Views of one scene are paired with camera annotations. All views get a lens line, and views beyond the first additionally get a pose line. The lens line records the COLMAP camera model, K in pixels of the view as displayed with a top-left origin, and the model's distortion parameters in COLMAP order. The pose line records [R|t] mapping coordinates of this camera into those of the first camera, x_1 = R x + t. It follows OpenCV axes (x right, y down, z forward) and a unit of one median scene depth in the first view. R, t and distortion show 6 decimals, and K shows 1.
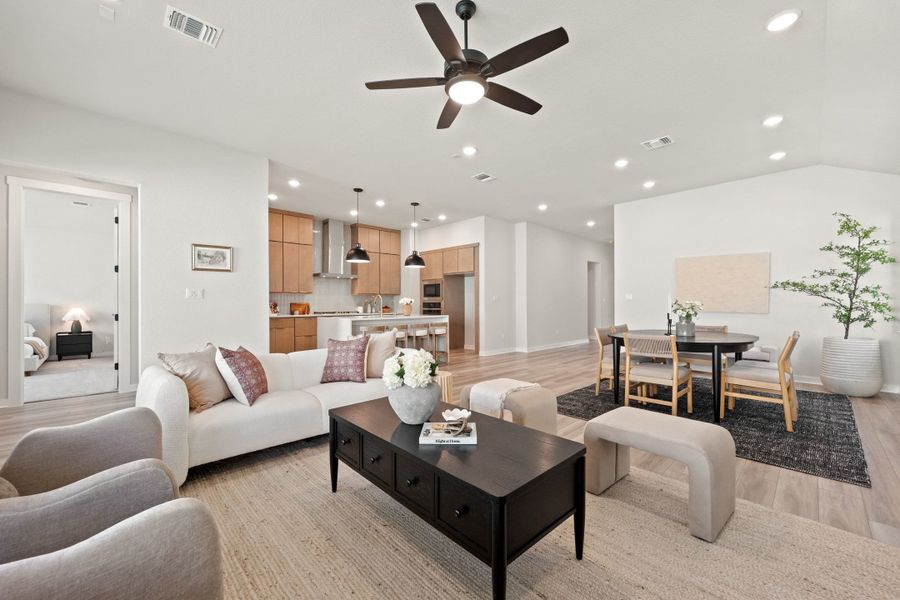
lens RADIAL K [[357.0, 0, 450.2], [0, 357.0, 304.6], [0, 0, 1]] dist [0.000034, -0.000036]
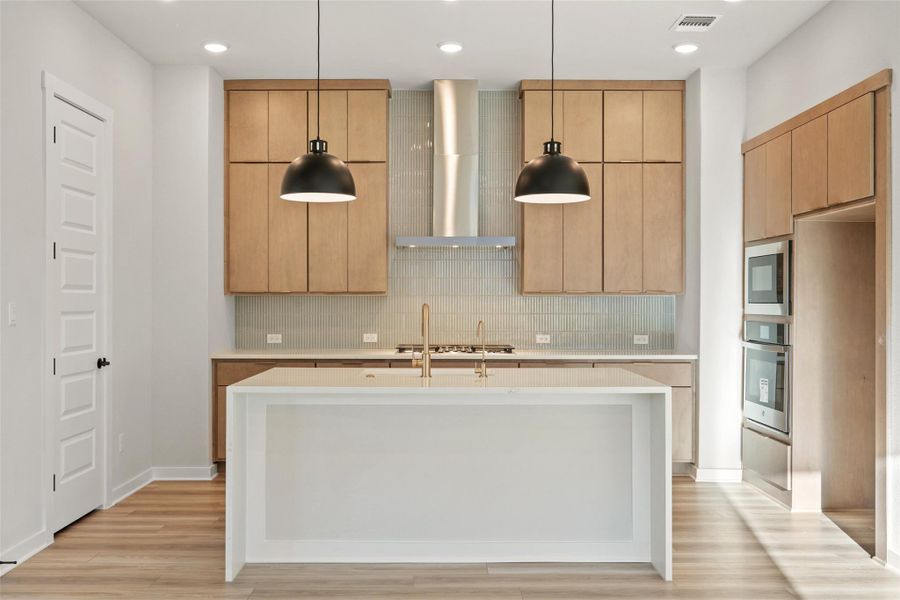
lens RADIAL K [[840.7, 0, 446.0], [0, 840.7, 300.1], [0, 0, 1]] dist [0.016782, 0.012085]
pose [[0.714135, 0.004584, -0.699993, 0.255095], [-0.005067, 0.999986, 0.001380, -0.026355], [0.699990, 0.002561, 0.714148, 0.423663]]
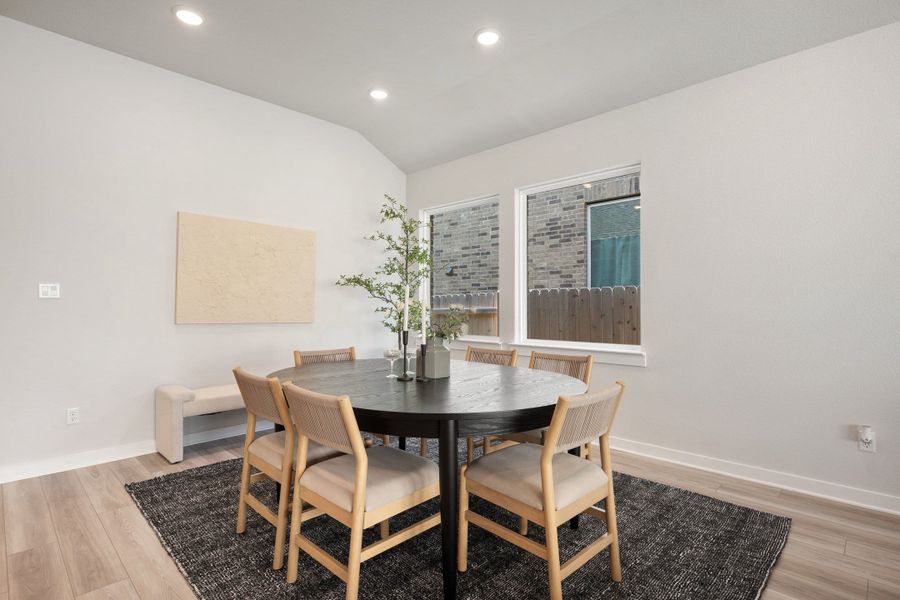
lens RADIAL K [[449.5, 0, 448.5], [0, 449.5, 304.3], [0, 0, 1]] dist [0.002999, 0.000678]
pose [[-0.021438, 0.004507, 0.999760, 0.026285], [0.003431, 0.999984, -0.004435, -0.003599], [-0.999764, 0.003335, -0.021453, 0.520741]]
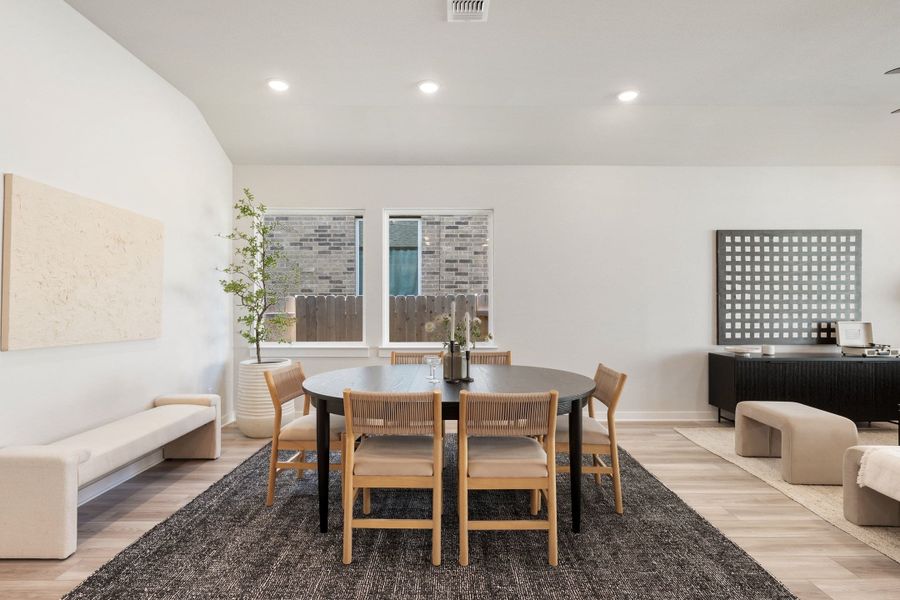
lens RADIAL K [[449.5, 0, 448.5], [0, 449.5, 304.3], [0, 0, 1]] dist [0.002999, 0.000678]
pose [[-0.718431, 0.001221, 0.695598, 0.084567], [0.002461, 0.999997, 0.000786, -0.016221], [-0.695594, 0.002277, -0.718431, 0.804378]]
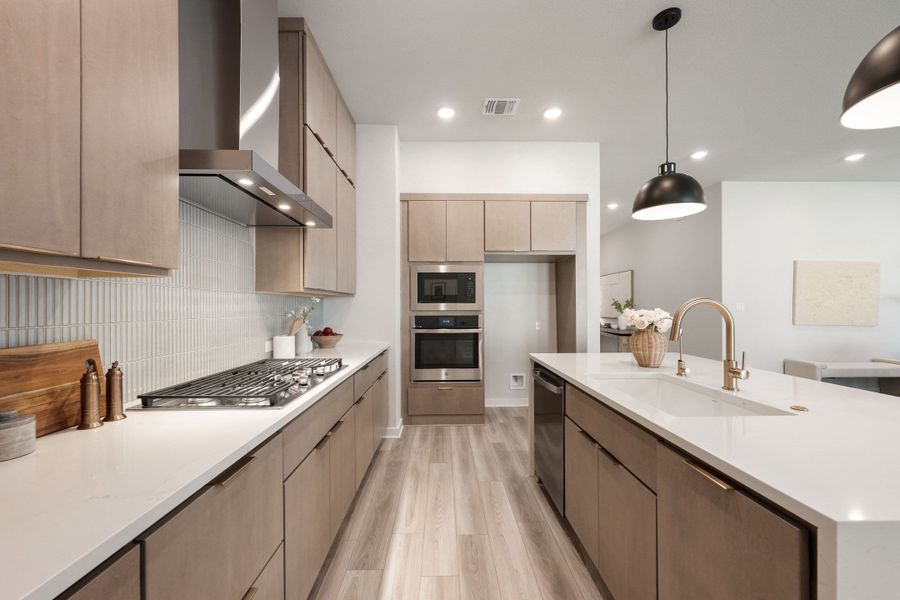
lens RADIAL K [[356.2, 0, 449.9], [0, 356.2, 305.6], [0, 0, 1]] dist [-0.000472, -0.000209]
pose [[0.686066, 0.002972, 0.727533, -0.407756], [0.001194, 0.999986, -0.005210, -0.017947], [-0.727538, 0.004443, 0.686052, 0.805197]]
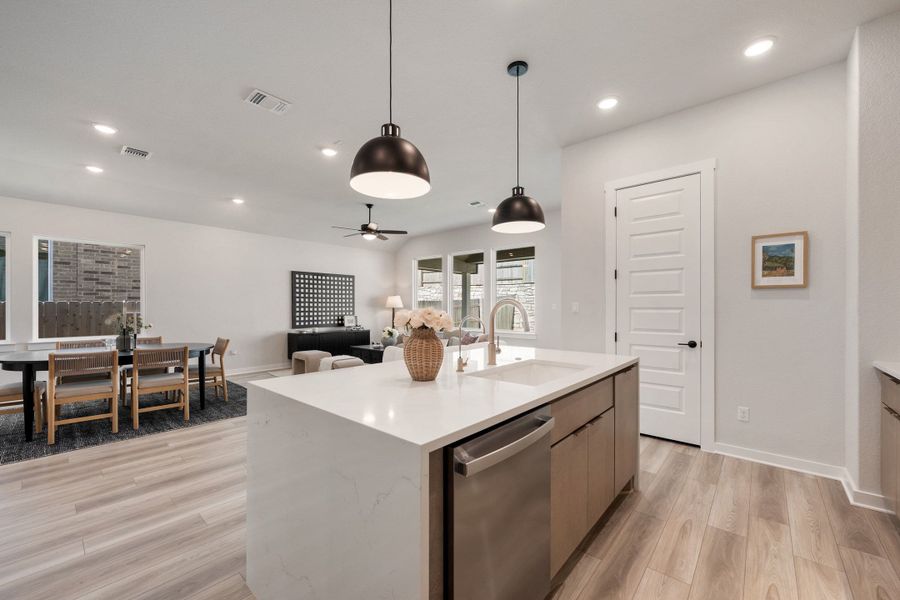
lens RADIAL K [[356.2, 0, 449.9], [0, 356.2, 305.6], [0, 0, 1]] dist [-0.000472, -0.000209]
pose [[-0.997269, 0.003051, -0.073794, -0.105974], [0.003322, 0.999988, -0.003547, -0.017265], [0.073782, -0.003782, -0.997267, 1.100605]]
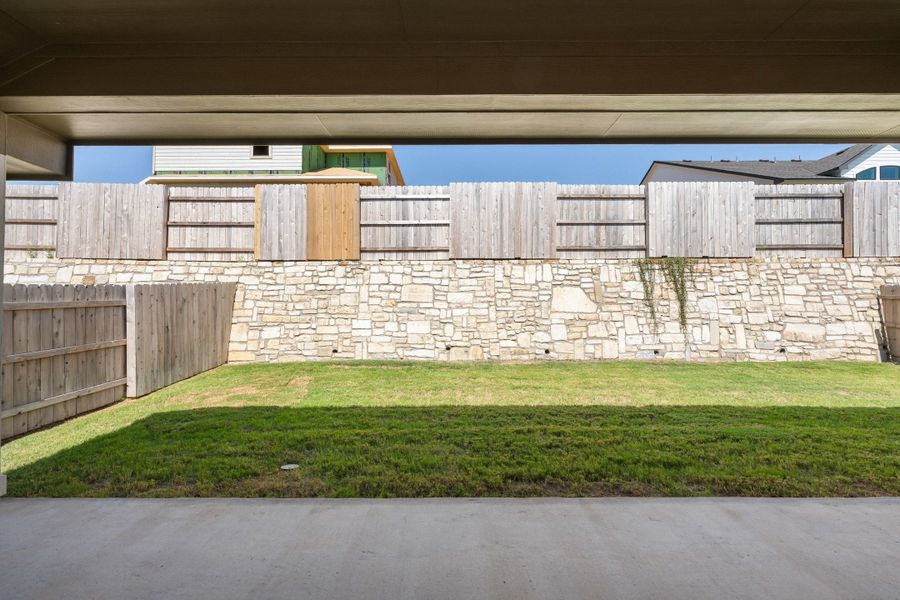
lens RADIAL K [[360.7, 0, 448.0], [0, 360.7, 303.7], [0, 0, 1]] dist [0.000135, 0.000171]
pose [[-0.699270, -0.002156, -0.714855, -0.343523], [0.001846, 0.999987, -0.004822, -0.020346], [0.714855, -0.004692, -0.699256, 0.133495]]
